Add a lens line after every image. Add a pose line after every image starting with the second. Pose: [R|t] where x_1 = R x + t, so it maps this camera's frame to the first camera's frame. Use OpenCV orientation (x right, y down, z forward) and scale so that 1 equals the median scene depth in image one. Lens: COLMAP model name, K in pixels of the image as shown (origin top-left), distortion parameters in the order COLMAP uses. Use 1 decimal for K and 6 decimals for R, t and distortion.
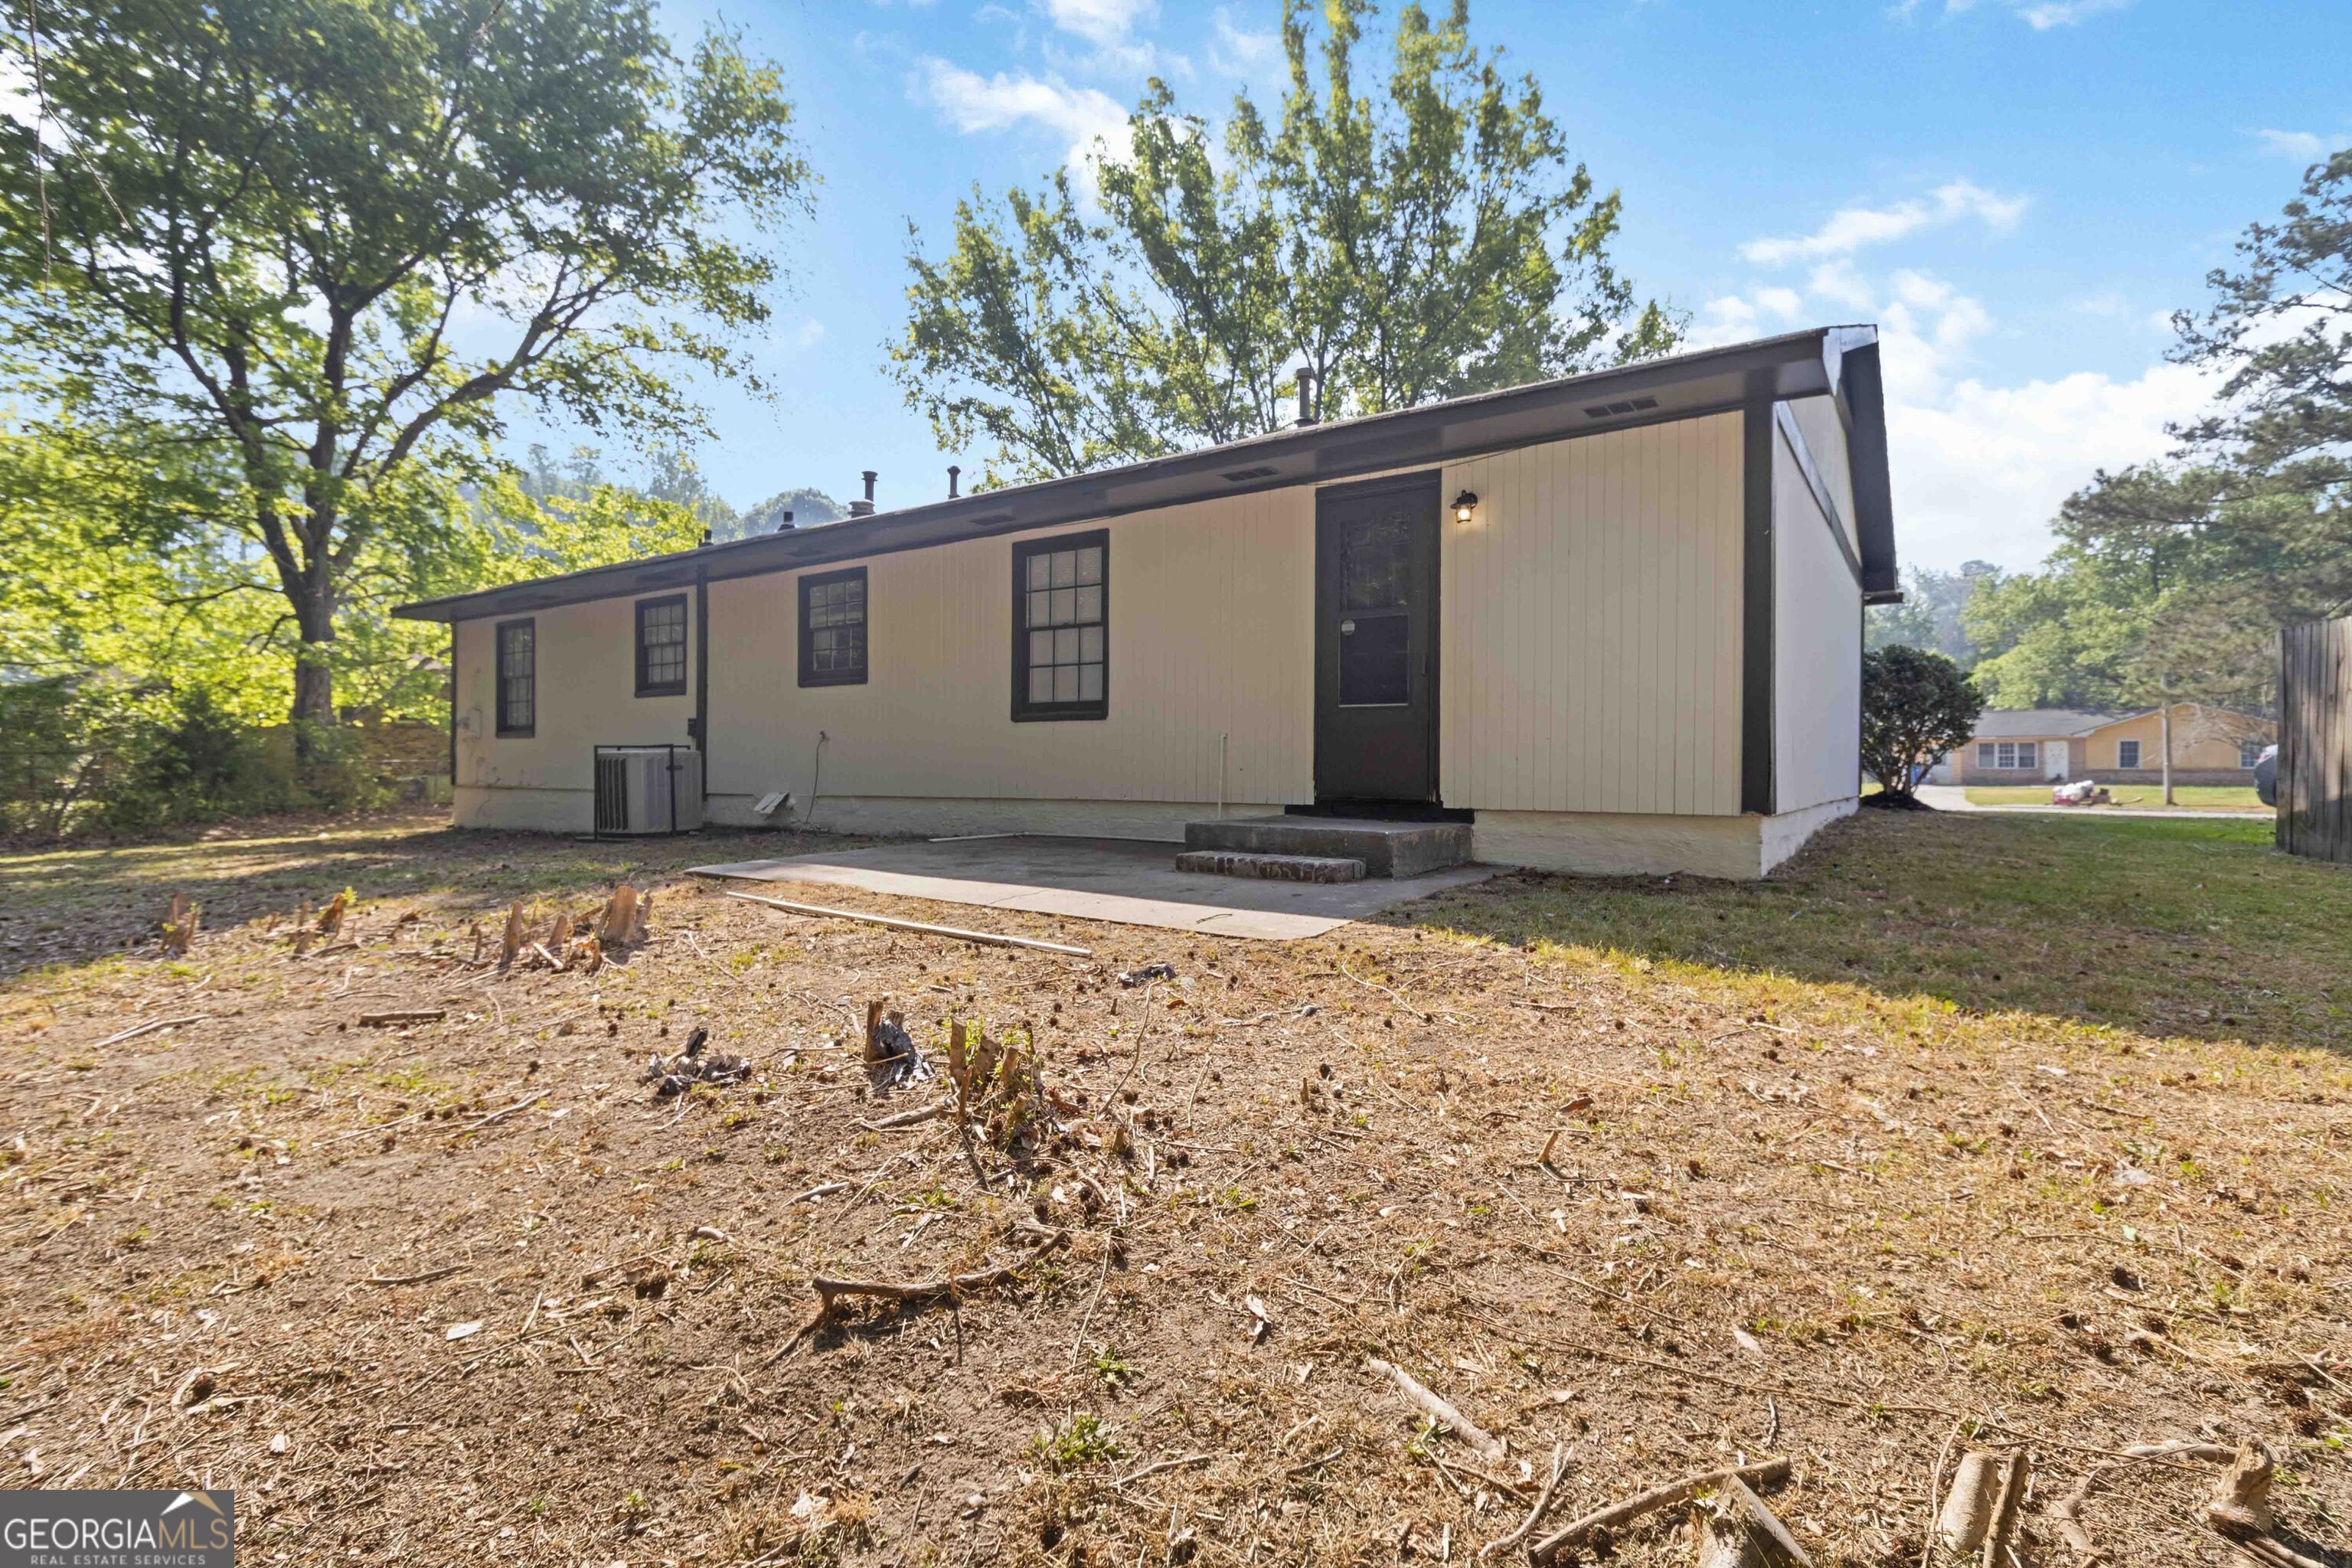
lens RADIAL K [[1083.6, 0, 1180.7], [0, 1083.6, 742.5], [0, 0, 1]] dist [0.002295, 0.000227]
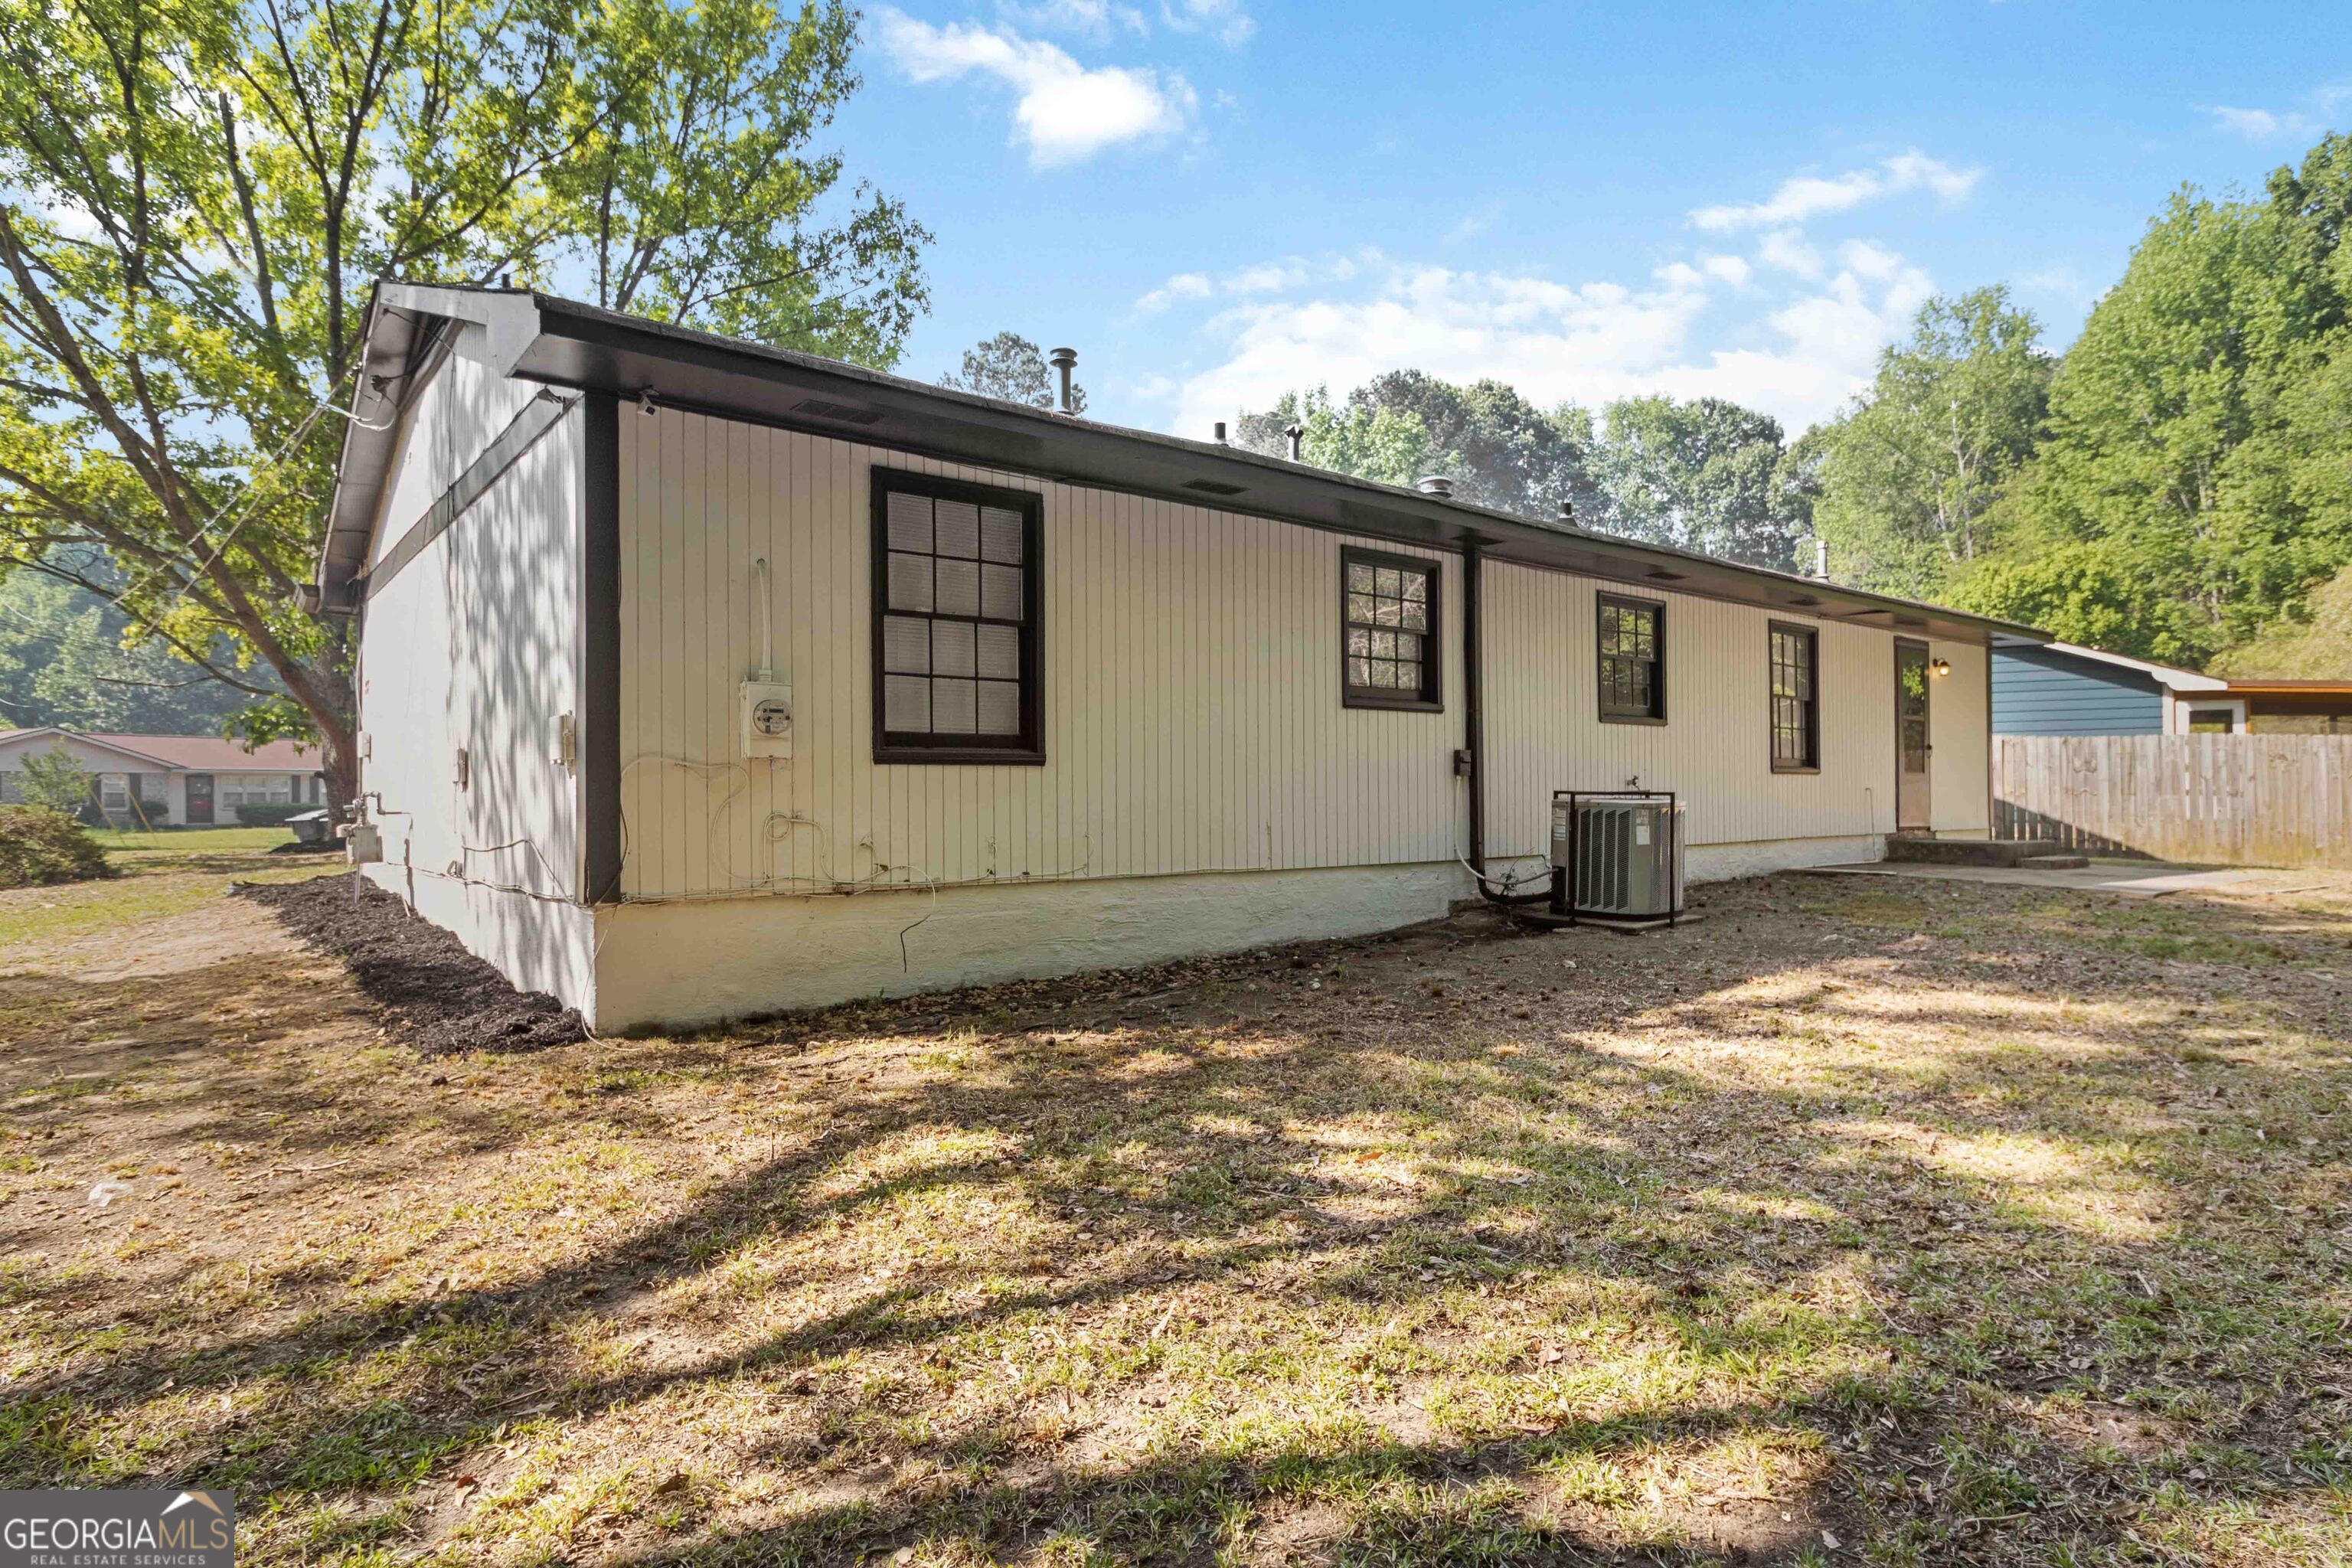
lens RADIAL K [[1301.6, 0, 1176.7], [0, 1301.6, 801.5], [0, 0, 1]] dist [0.004746, 0.001906]
pose [[0.287354, -0.006345, 0.957803, -1.675978], [-0.016331, 0.999800, 0.011523, 0.005493], [-0.957685, -0.018953, 0.287193, 1.205757]]
